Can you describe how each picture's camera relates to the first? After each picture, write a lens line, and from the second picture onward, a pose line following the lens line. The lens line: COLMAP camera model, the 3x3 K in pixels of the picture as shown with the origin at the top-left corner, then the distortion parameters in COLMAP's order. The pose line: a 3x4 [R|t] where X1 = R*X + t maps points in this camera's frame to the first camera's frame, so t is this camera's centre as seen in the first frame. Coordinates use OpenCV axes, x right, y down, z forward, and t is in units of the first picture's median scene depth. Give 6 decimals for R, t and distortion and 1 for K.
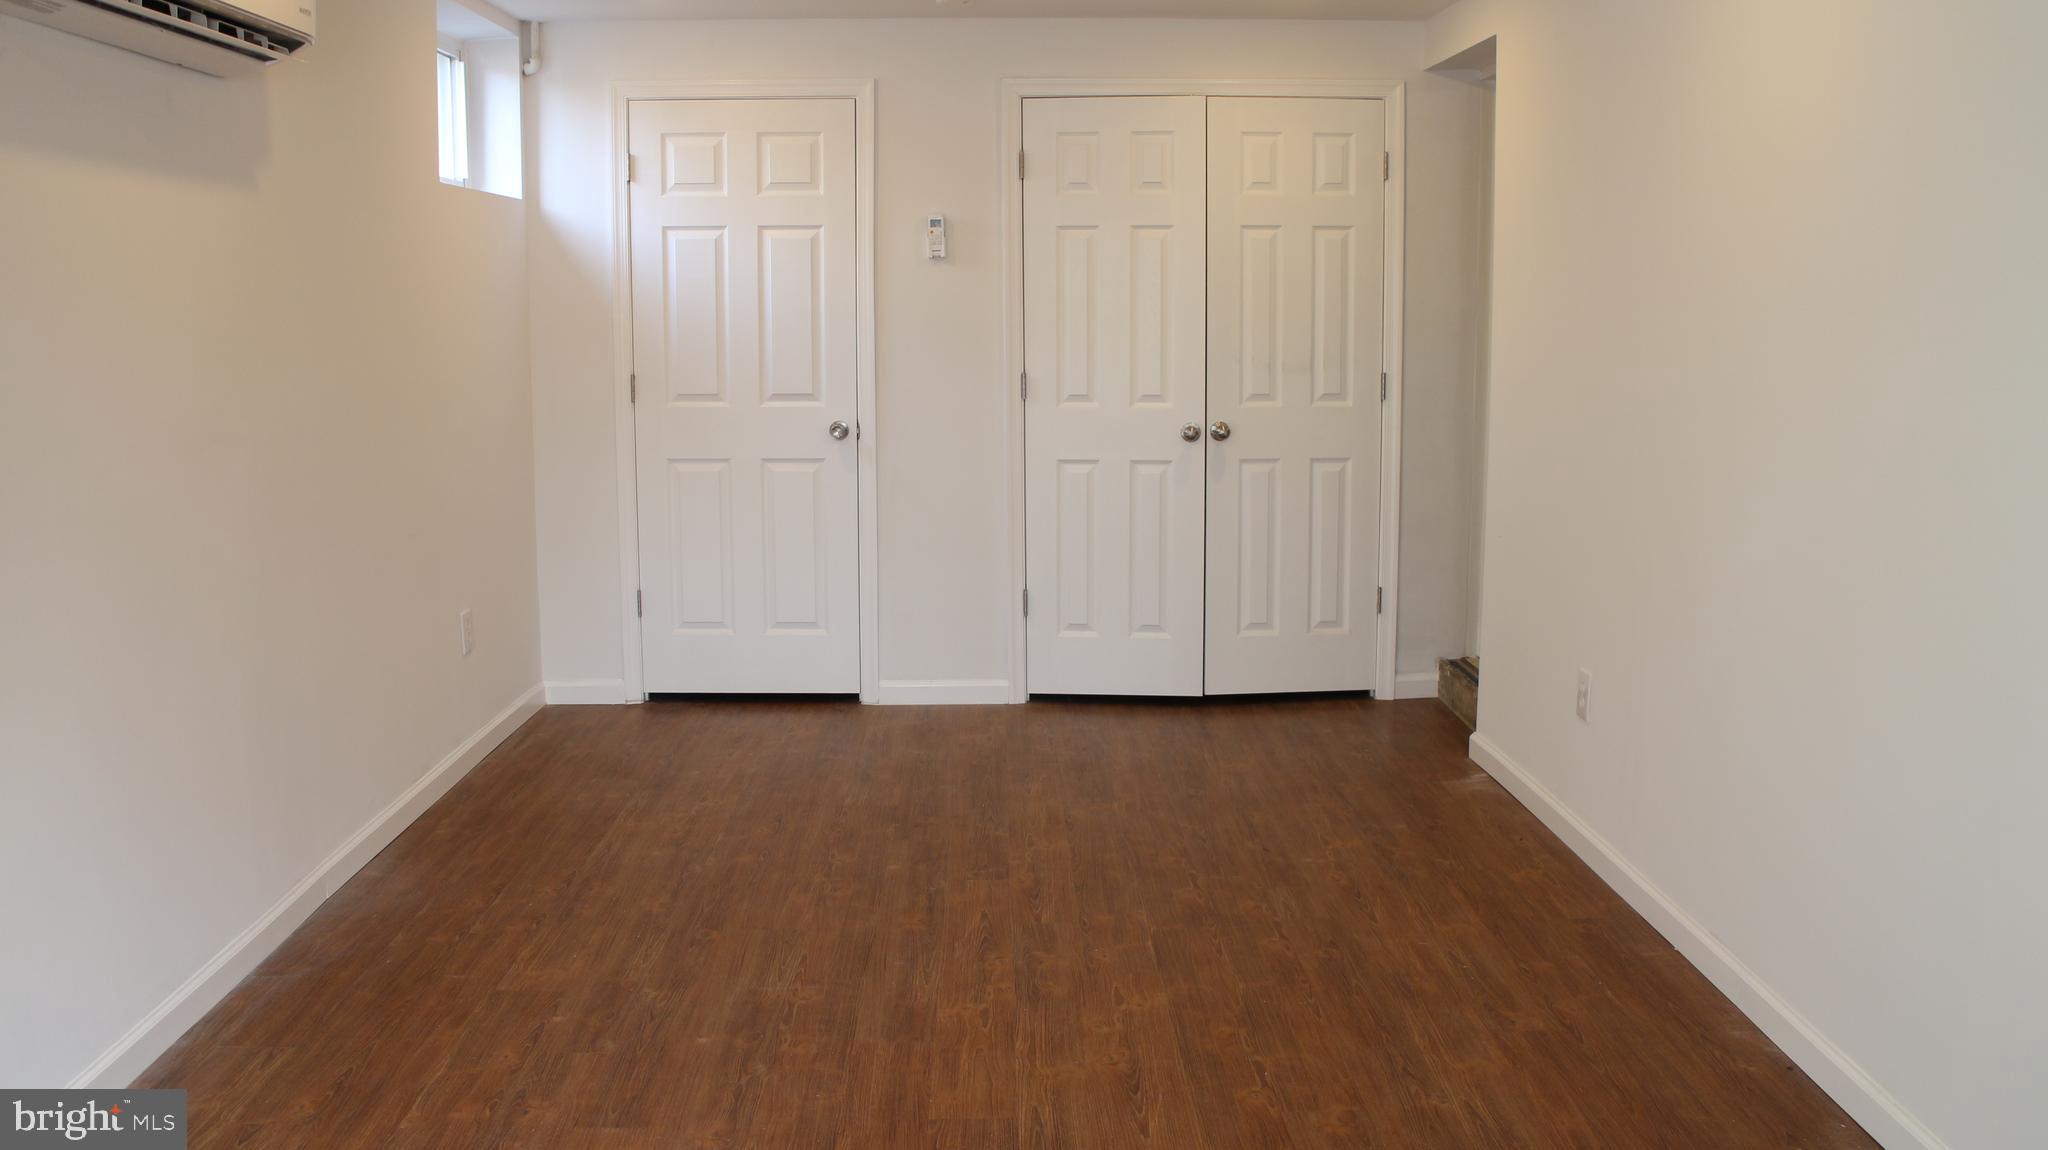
lens RADIAL K [[1651.6, 0, 1024.0], [0, 1651.6, 575.0], [0, 0, 1]] dist [-0.169155, 0.135106]
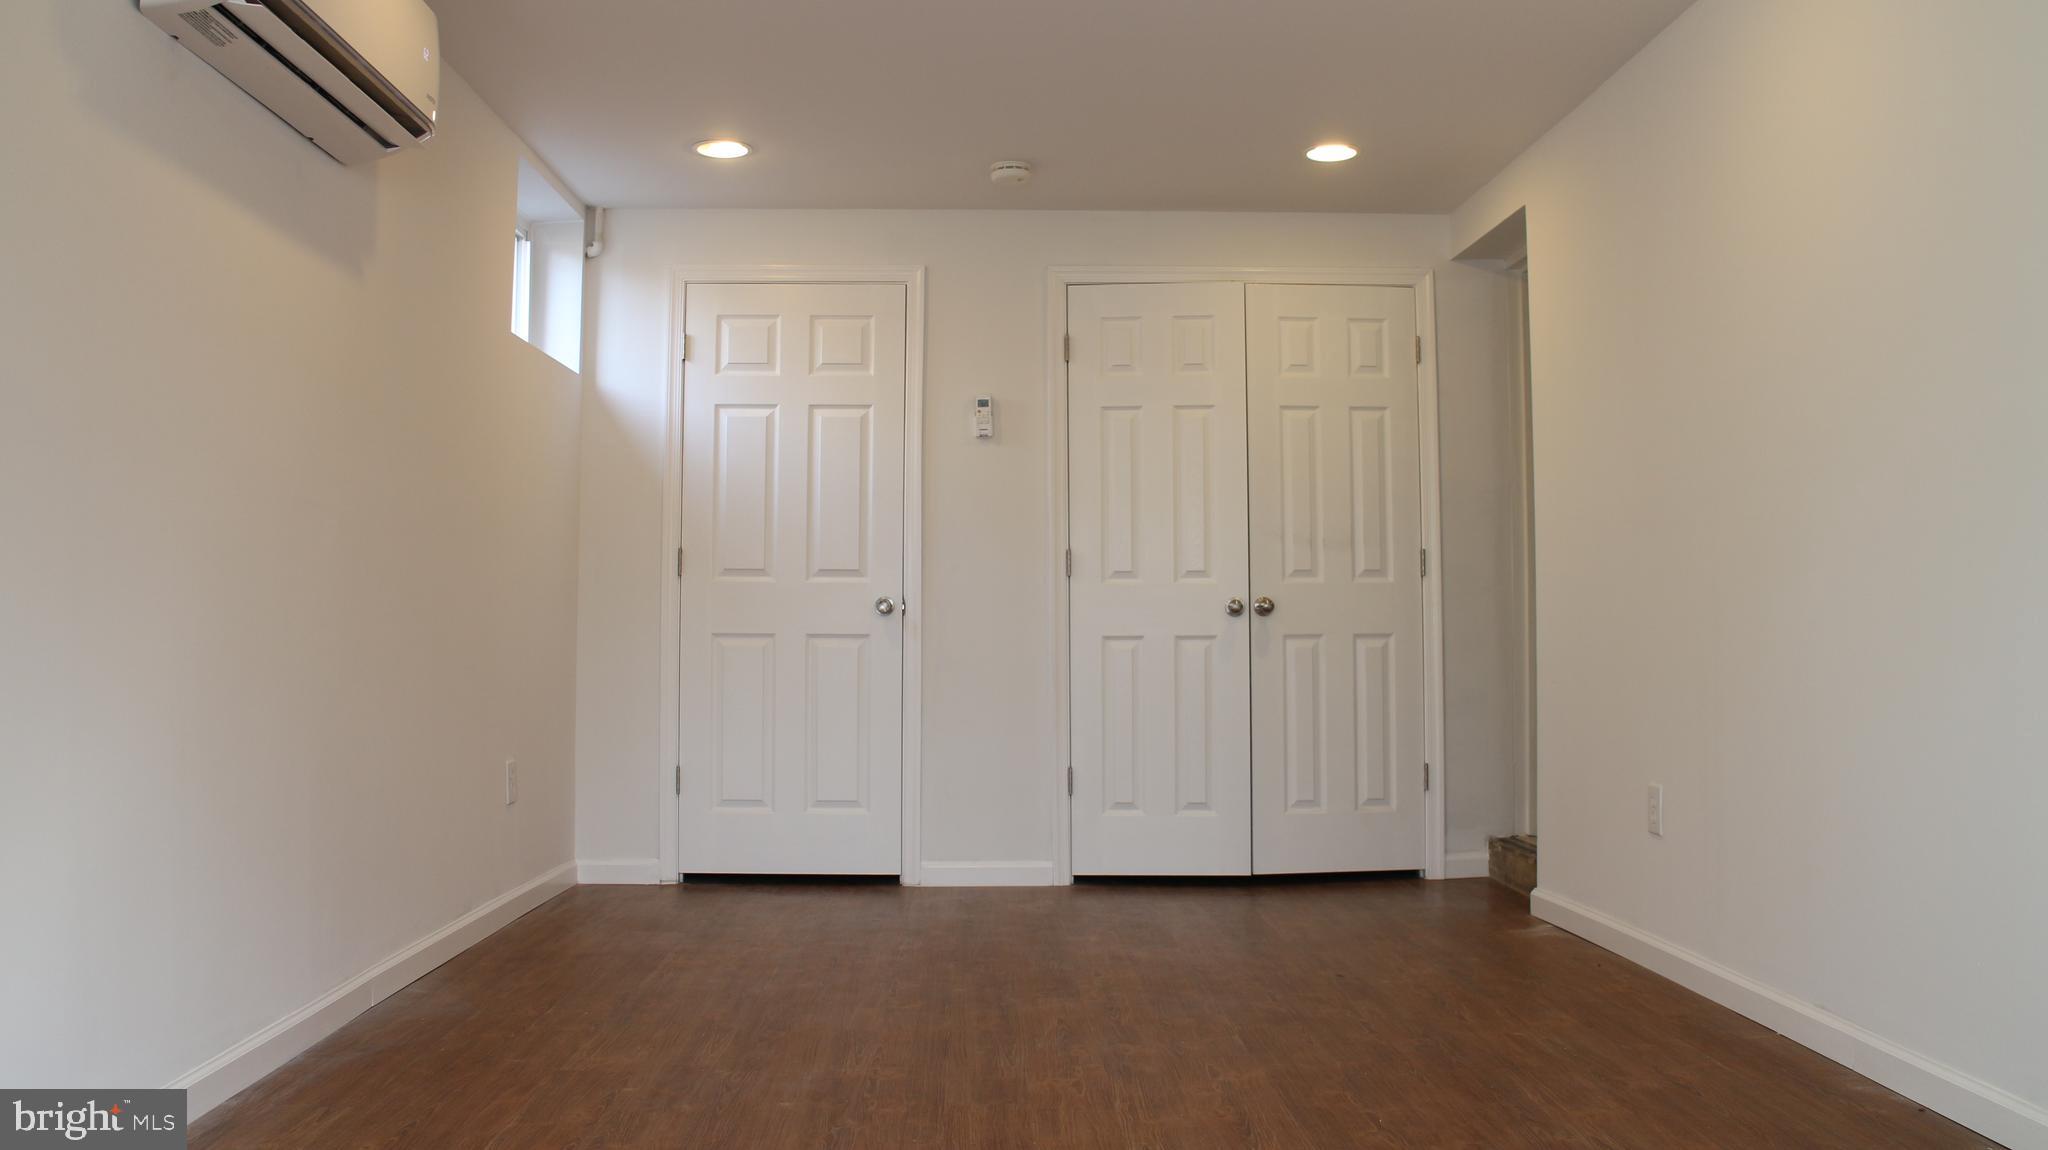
lens RADIAL K [[1674.3, 0, 1030.3], [0, 1674.3, 569.7], [0, 0, 1]] dist [-0.165678, 0.128418]
pose [[0.999931, 0.001705, 0.011628, -0.036407], [0.000620, 0.980393, -0.197051, 0.093593], [-0.011736, 0.197045, 0.980324, -0.004797]]
